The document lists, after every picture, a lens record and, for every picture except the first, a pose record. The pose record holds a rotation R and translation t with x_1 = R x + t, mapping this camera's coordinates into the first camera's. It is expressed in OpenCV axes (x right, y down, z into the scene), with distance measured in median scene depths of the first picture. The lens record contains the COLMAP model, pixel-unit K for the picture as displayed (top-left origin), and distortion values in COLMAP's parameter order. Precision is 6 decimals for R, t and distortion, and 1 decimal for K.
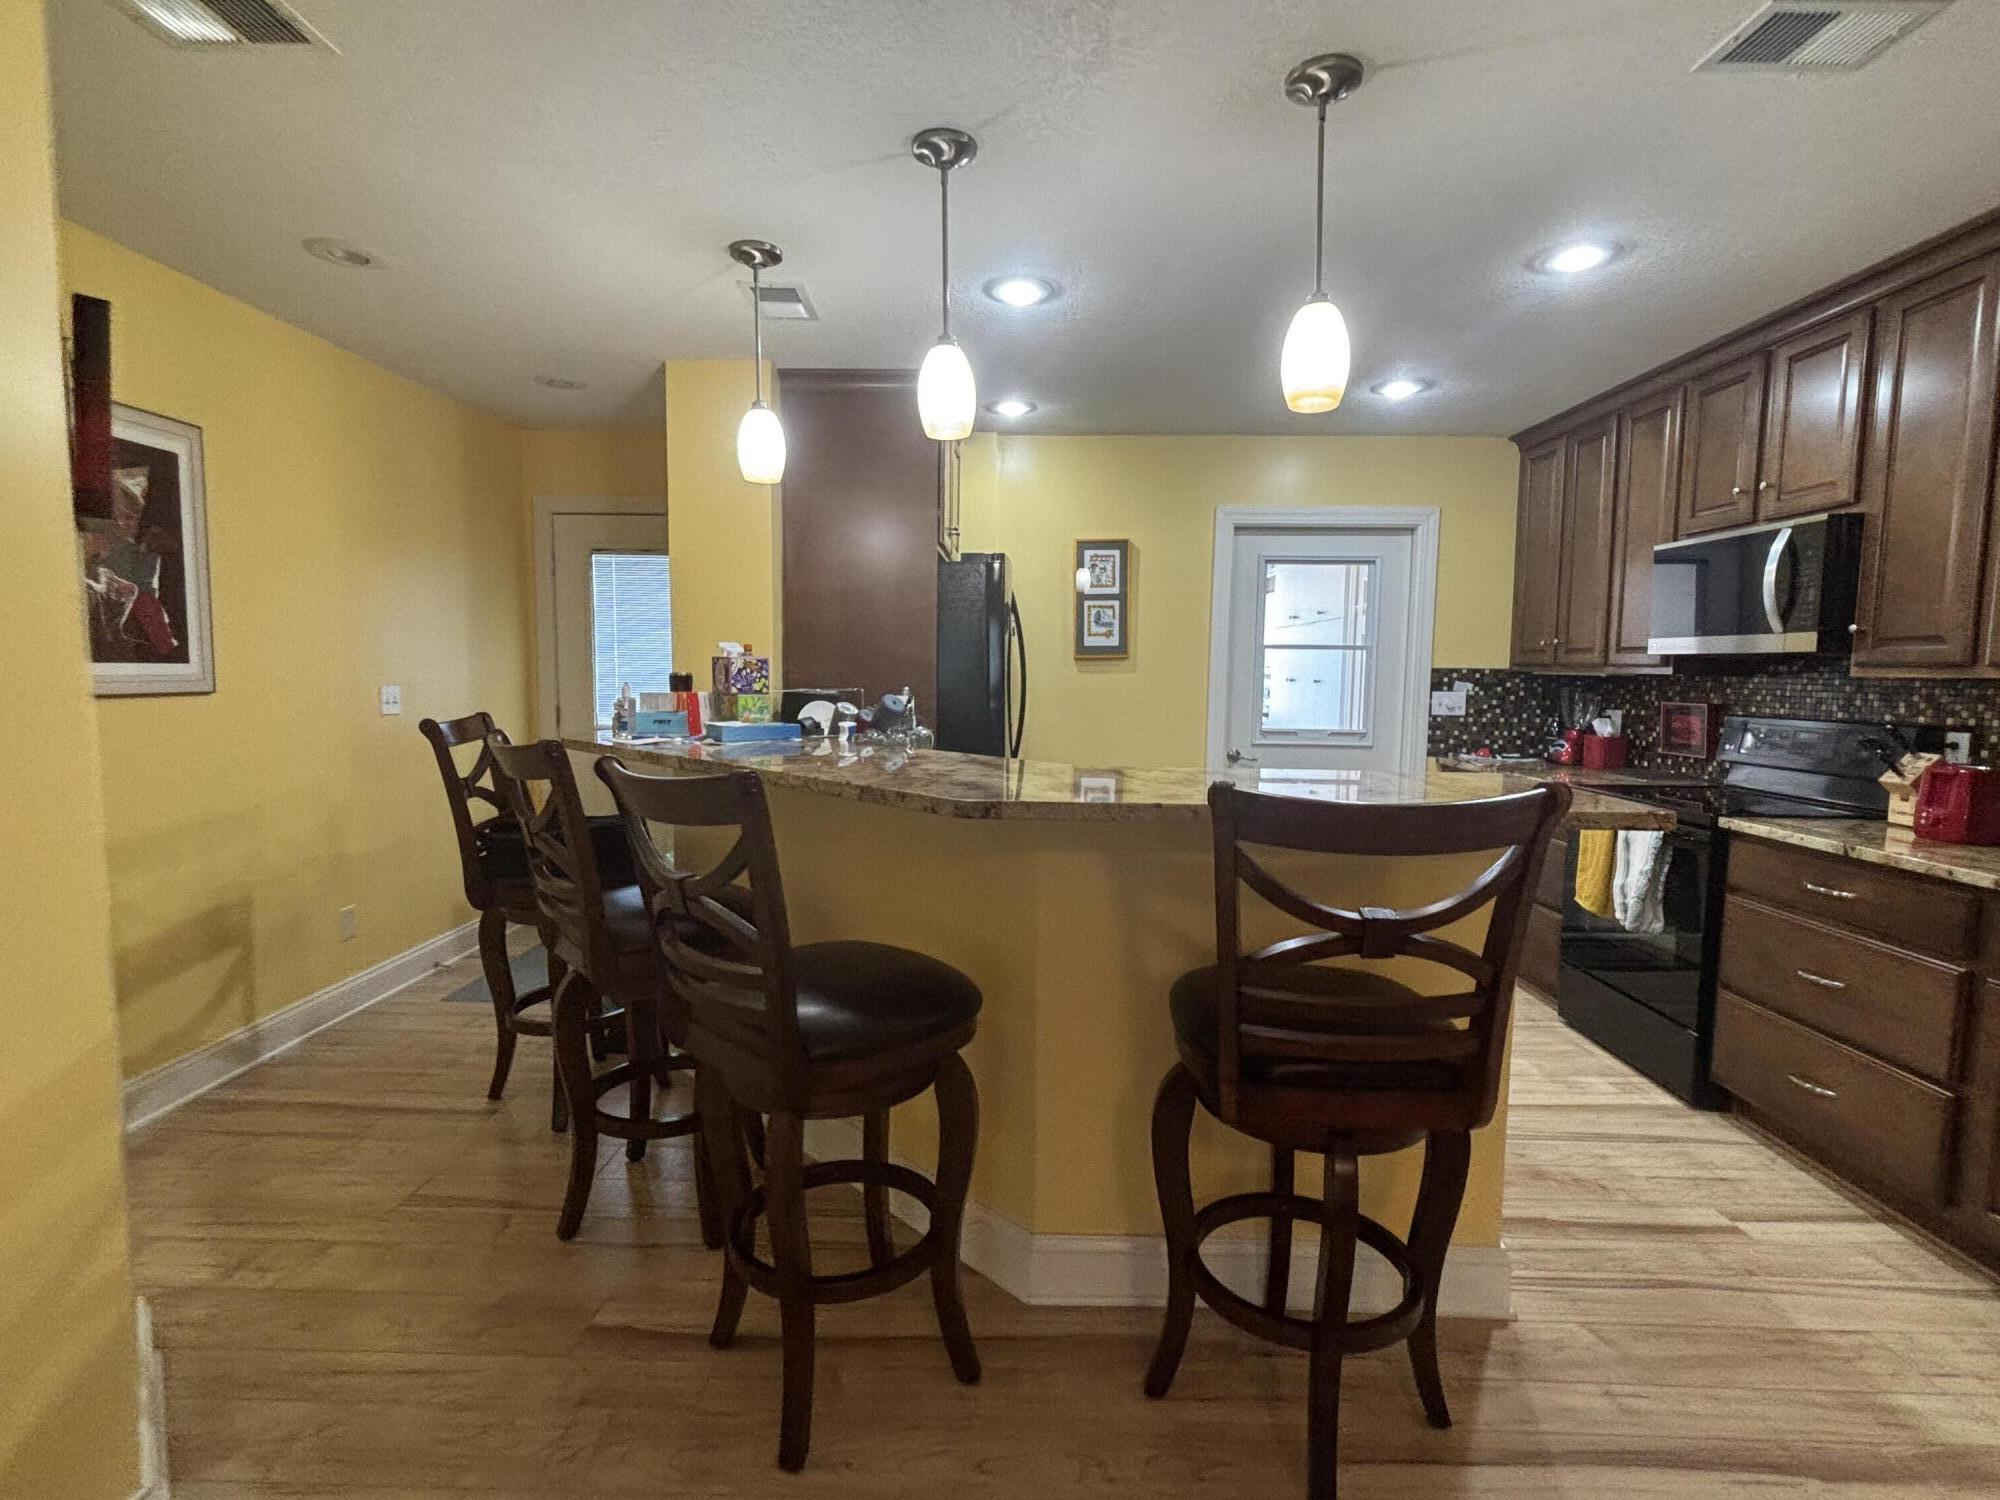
lens RADIAL K [[957.2, 0, 991.8], [0, 957.2, 757.1], [0, 0, 1]] dist [0.018867, -0.000650]
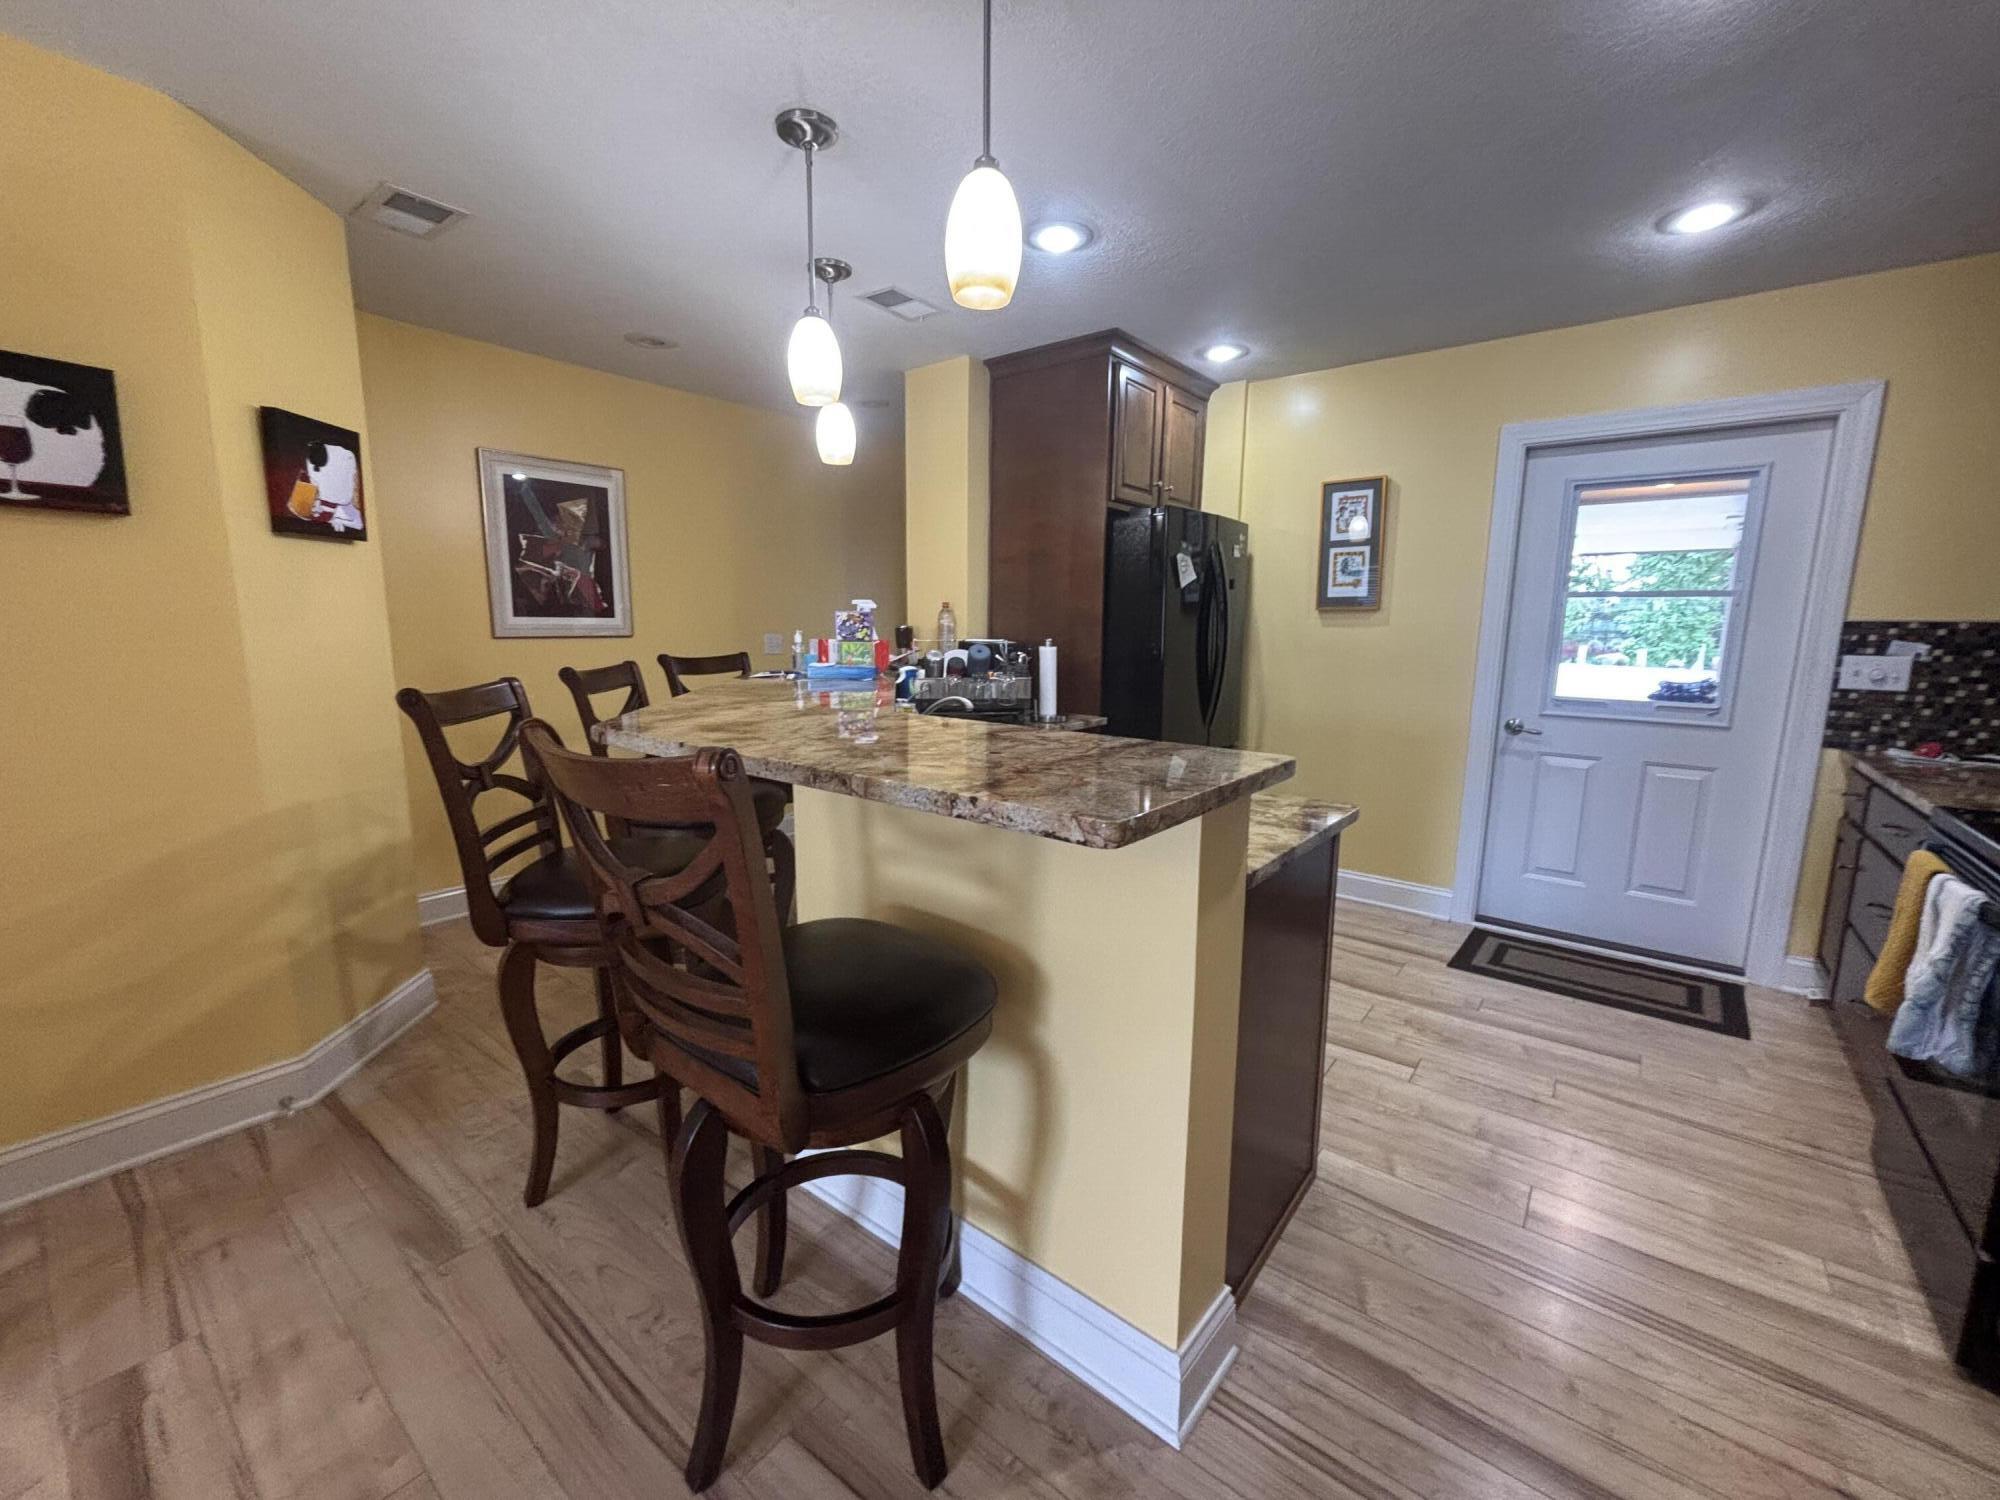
lens RADIAL K [[808.1, 0, 1005.3], [0, 808.1, 749.4], [0, 0, 1]] dist [-0.002325, 0.005823]
pose [[0.807143, 0.093147, -0.582962, 0.369753], [-0.055824, 0.995092, 0.081707, -0.016855], [0.587711, -0.033406, 0.808381, 0.196007]]
